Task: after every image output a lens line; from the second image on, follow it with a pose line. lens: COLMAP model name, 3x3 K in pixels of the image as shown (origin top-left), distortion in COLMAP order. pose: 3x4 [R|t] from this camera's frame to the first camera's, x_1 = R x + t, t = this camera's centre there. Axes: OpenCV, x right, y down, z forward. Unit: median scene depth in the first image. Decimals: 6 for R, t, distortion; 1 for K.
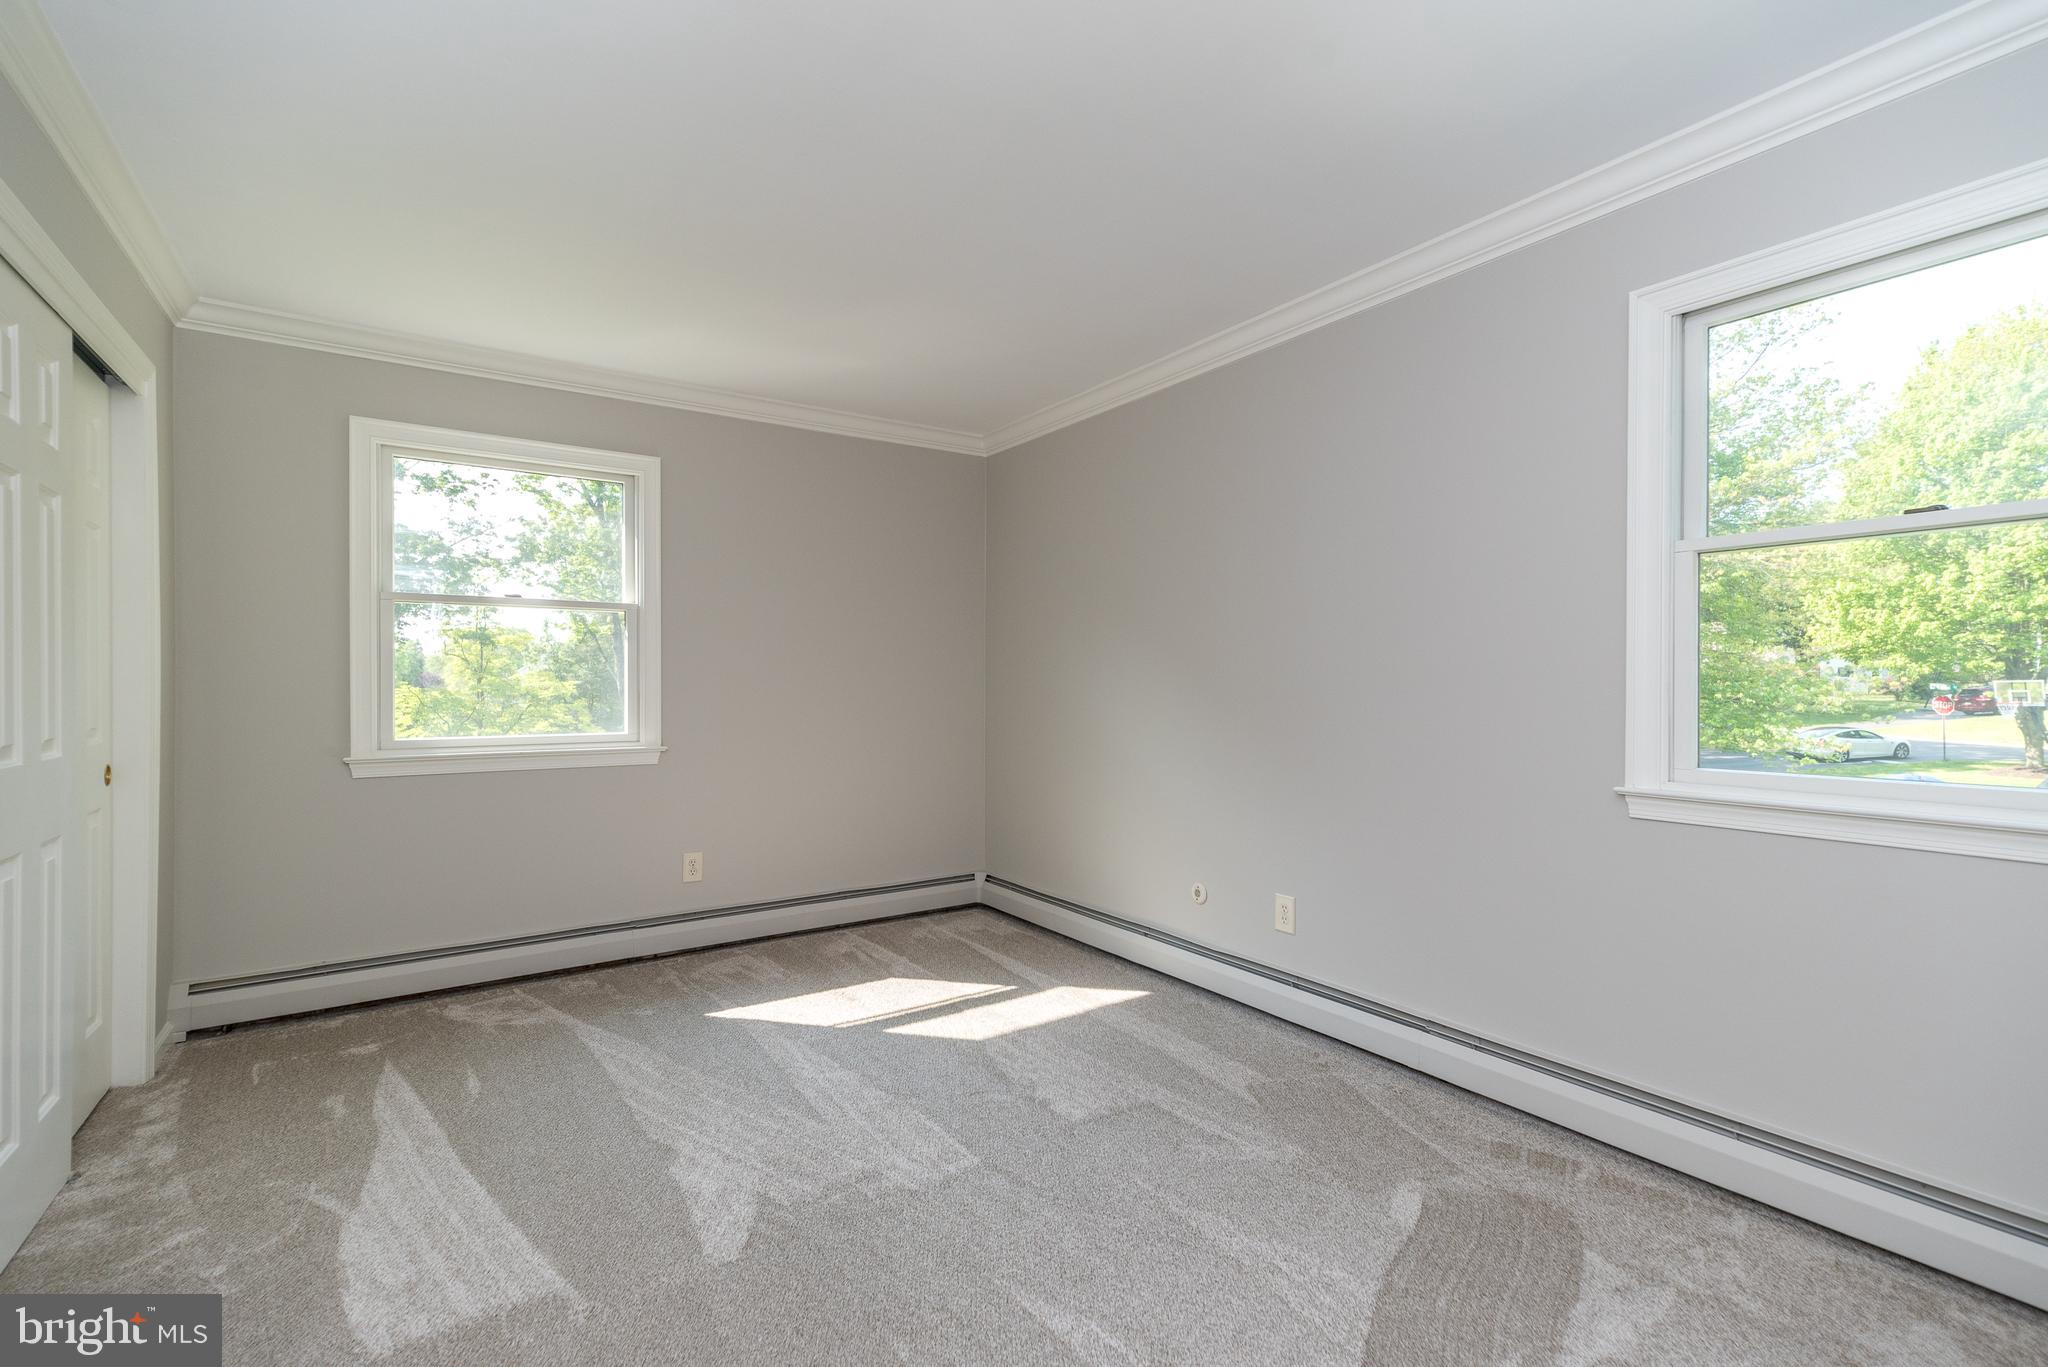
lens RADIAL K [[925.5, 0, 1032.6], [0, 925.5, 696.3], [0, 0, 1]] dist [-0.000675, -0.000076]
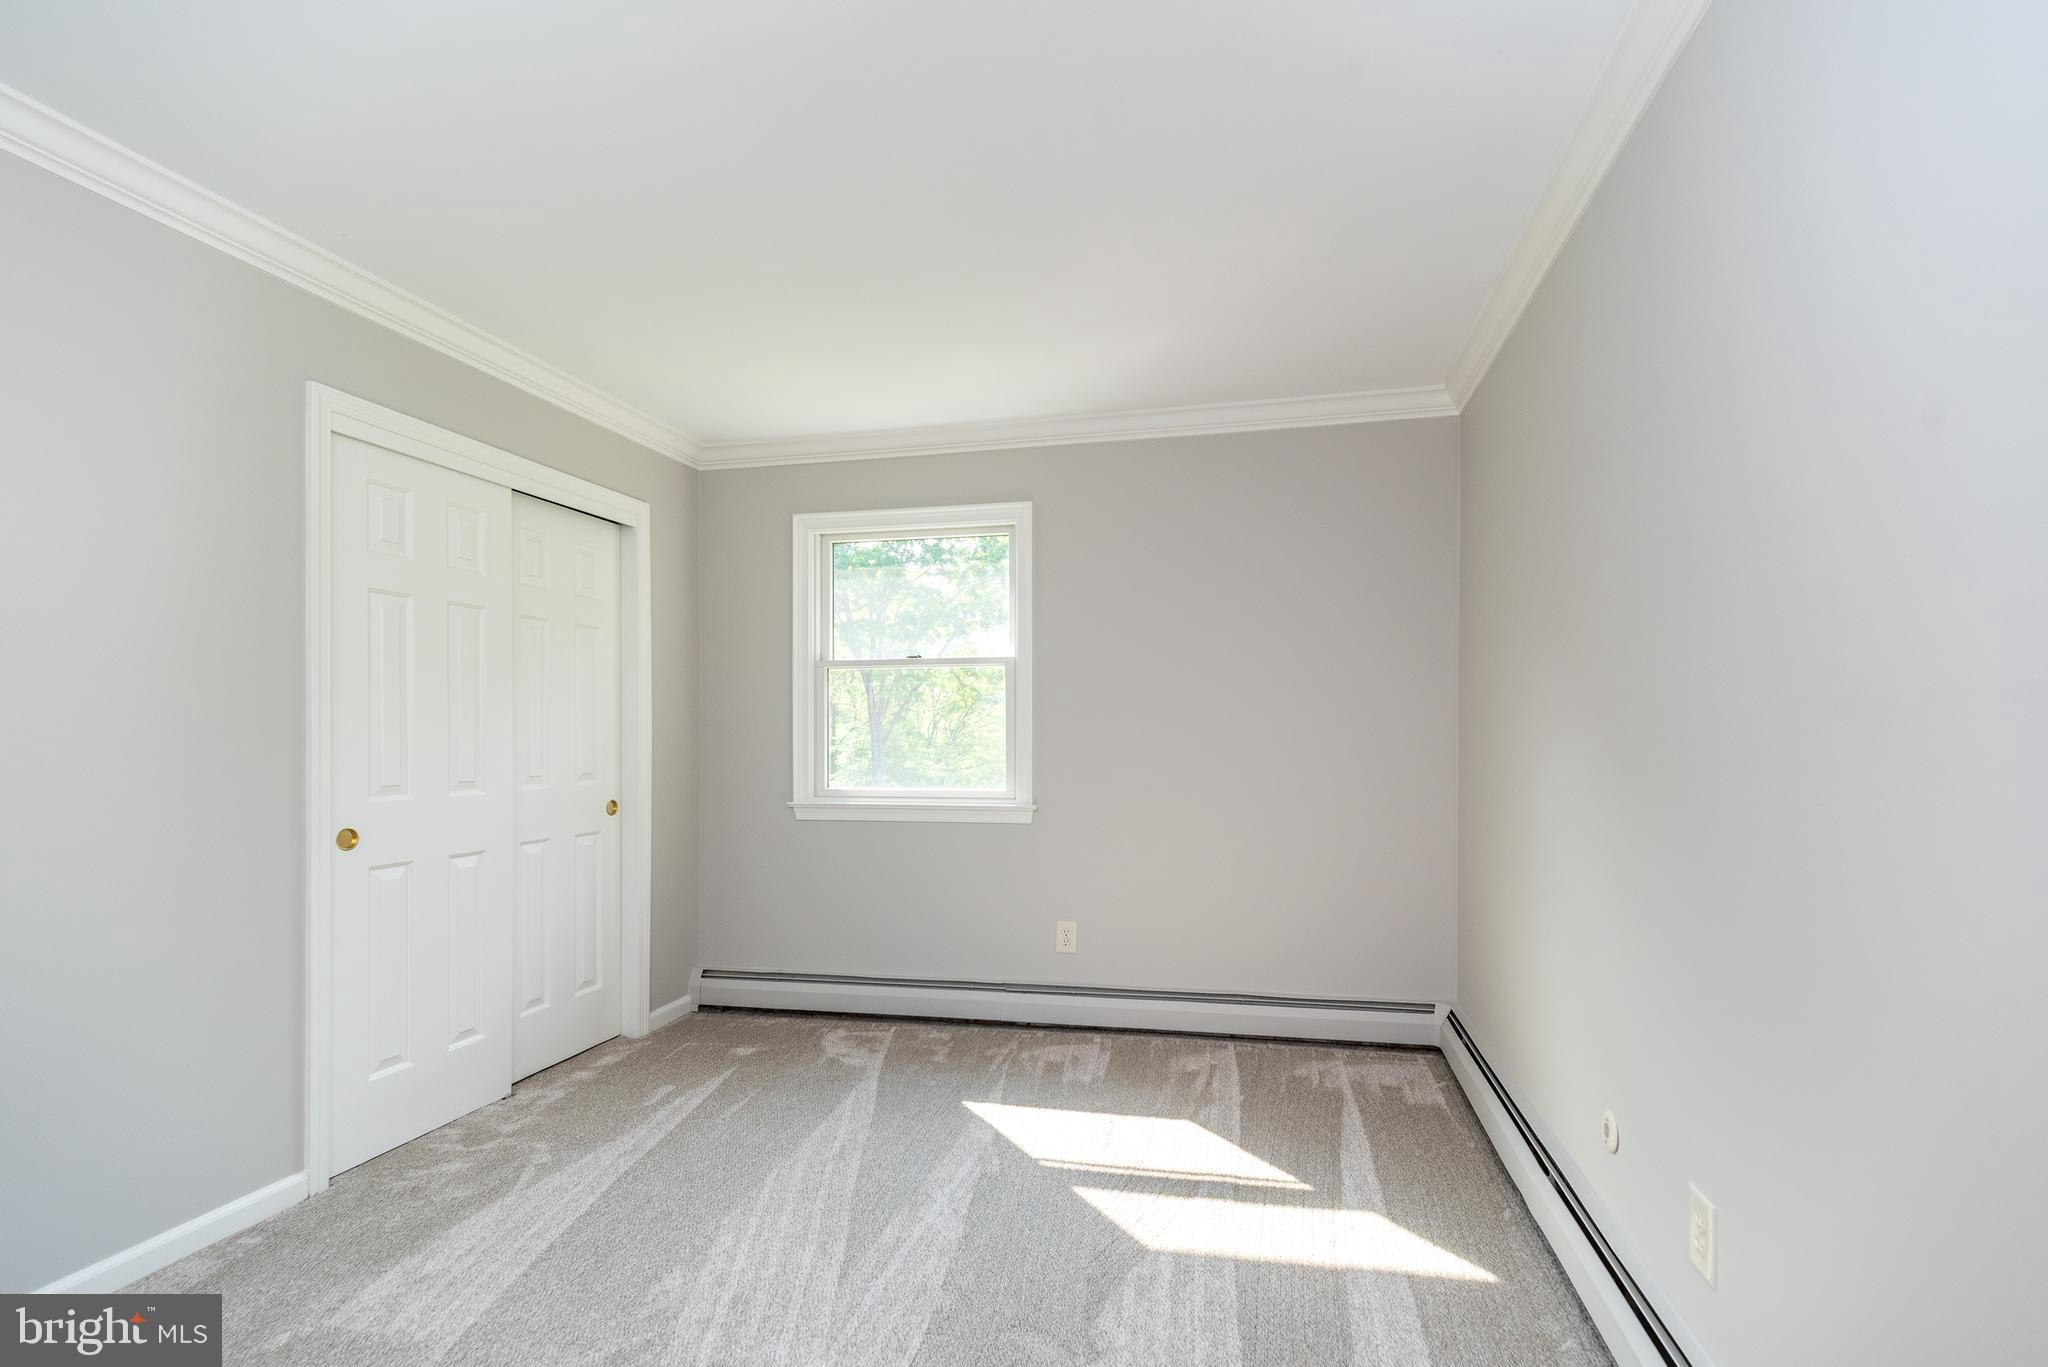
lens RADIAL K [[932.4, 0, 1033.8], [0, 932.4, 748.8], [0, 0, 1]] dist [0.003088, 0.000369]
pose [[0.690117, 0.004522, -0.723683, 0.339652], [-0.006994, 0.999975, -0.000421, -0.003717], [0.723664, 0.005352, 0.690132, 0.392801]]
